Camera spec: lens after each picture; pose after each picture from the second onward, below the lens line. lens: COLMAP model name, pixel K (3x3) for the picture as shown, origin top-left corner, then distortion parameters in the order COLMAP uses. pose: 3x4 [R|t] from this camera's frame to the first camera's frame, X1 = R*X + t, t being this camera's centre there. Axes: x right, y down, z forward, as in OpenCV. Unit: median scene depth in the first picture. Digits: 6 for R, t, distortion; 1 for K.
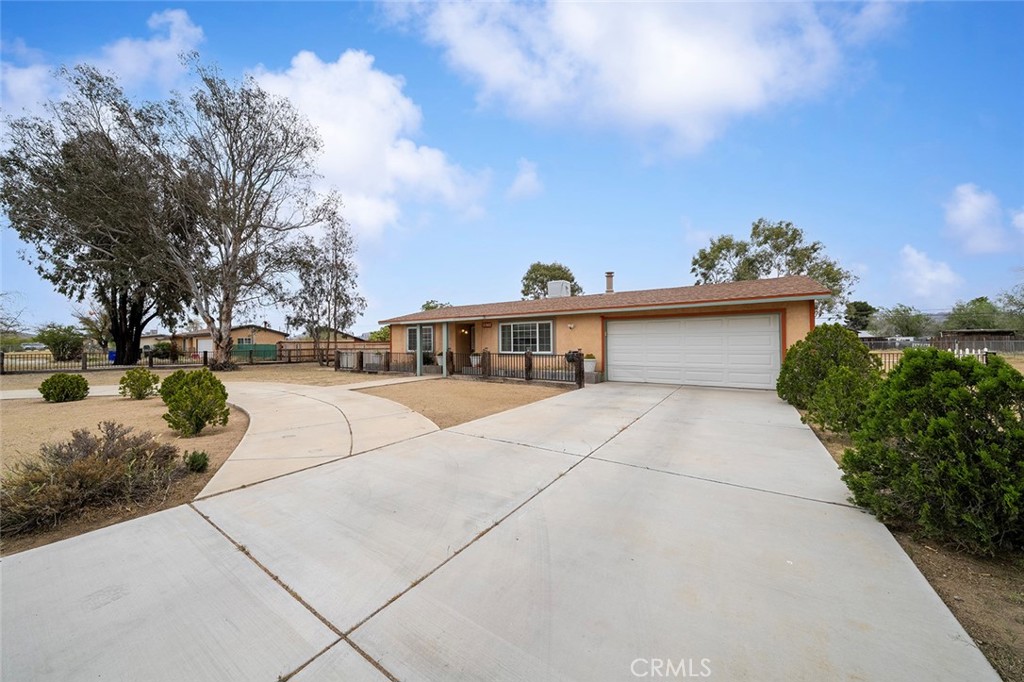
lens RADIAL K [[357.9, 0, 506.2], [0, 357.9, 340.9], [0, 0, 1]] dist [-0.003263, -0.000486]
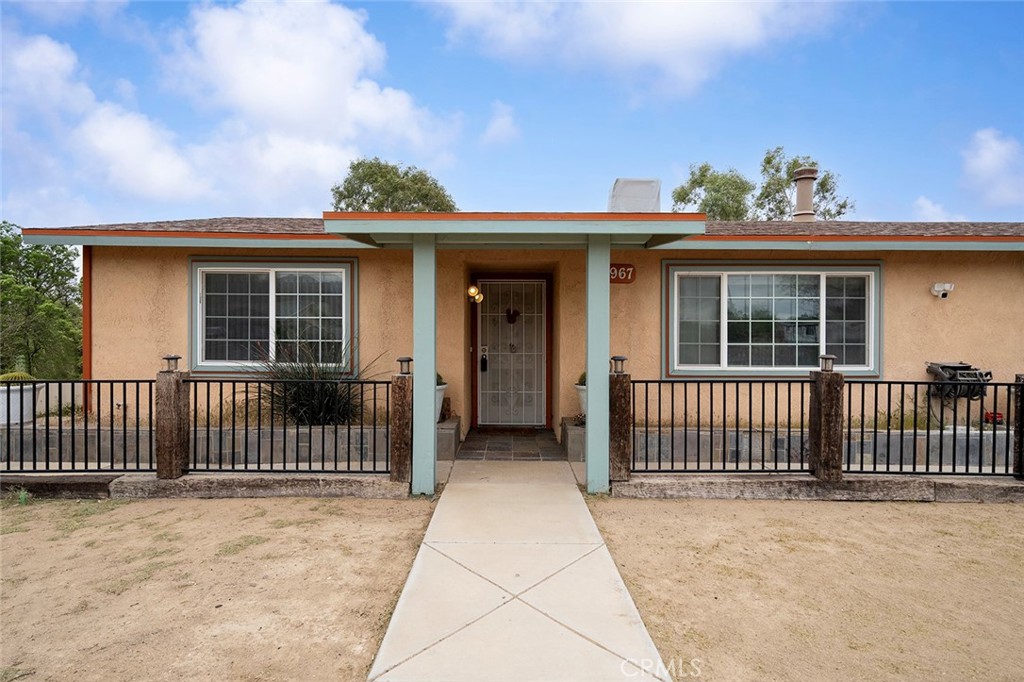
lens RADIAL K [[512.1, 0, 512.7], [0, 512.1, 341.8], [0, 0, 1]] dist [-0.005548, -0.000304]
pose [[0.818142, 0.005217, 0.574993, -0.385871], [-0.011963, 0.999897, 0.007949, 0.008486], [-0.574892, -0.013382, 0.818120, 0.775692]]
